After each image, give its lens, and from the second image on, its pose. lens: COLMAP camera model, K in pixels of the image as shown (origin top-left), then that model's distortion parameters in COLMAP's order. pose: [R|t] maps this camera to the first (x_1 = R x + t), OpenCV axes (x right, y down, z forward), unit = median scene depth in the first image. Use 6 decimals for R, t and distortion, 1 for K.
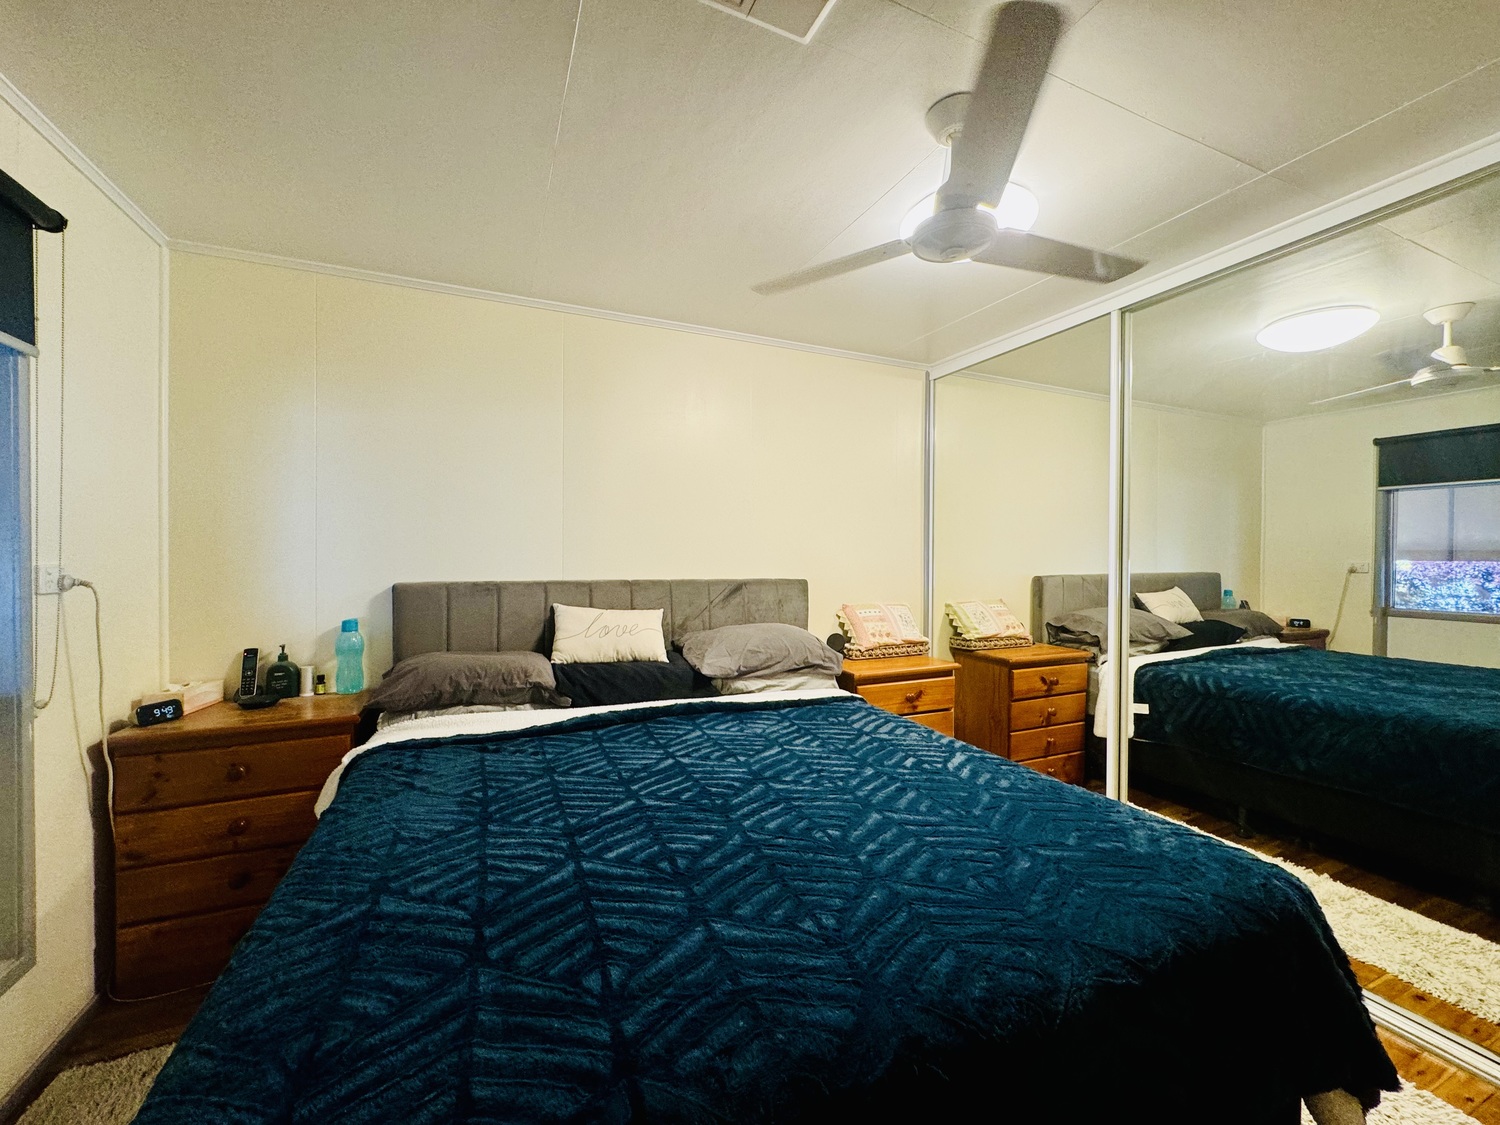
lens RADIAL K [[595.5, 0, 749.5], [0, 595.5, 558.6], [0, 0, 1]] dist [0.000126, -0.000358]
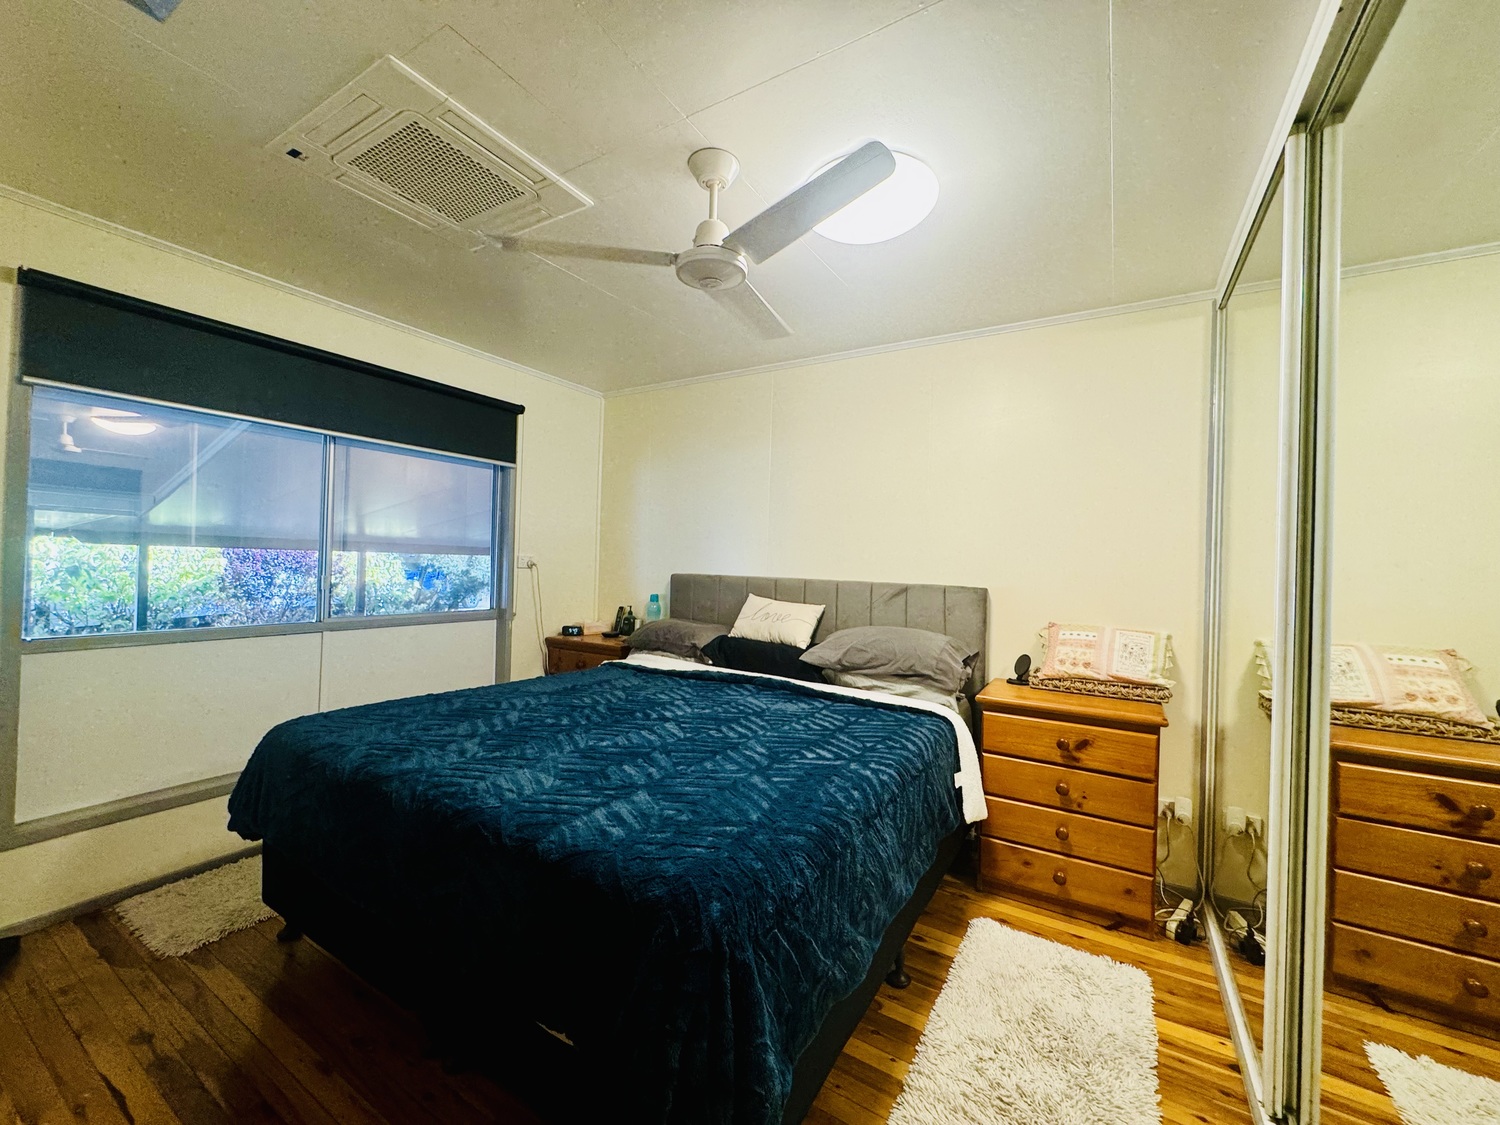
lens RADIAL K [[595.5, 0, 749.5], [0, 595.5, 558.6], [0, 0, 1]] dist [0.000126, -0.000358]
pose [[0.581019, 0.007388, -0.813856, 0.761549], [-0.030241, 0.999464, -0.012516, 0.014554], [0.813328, 0.031884, 0.580931, 0.228457]]
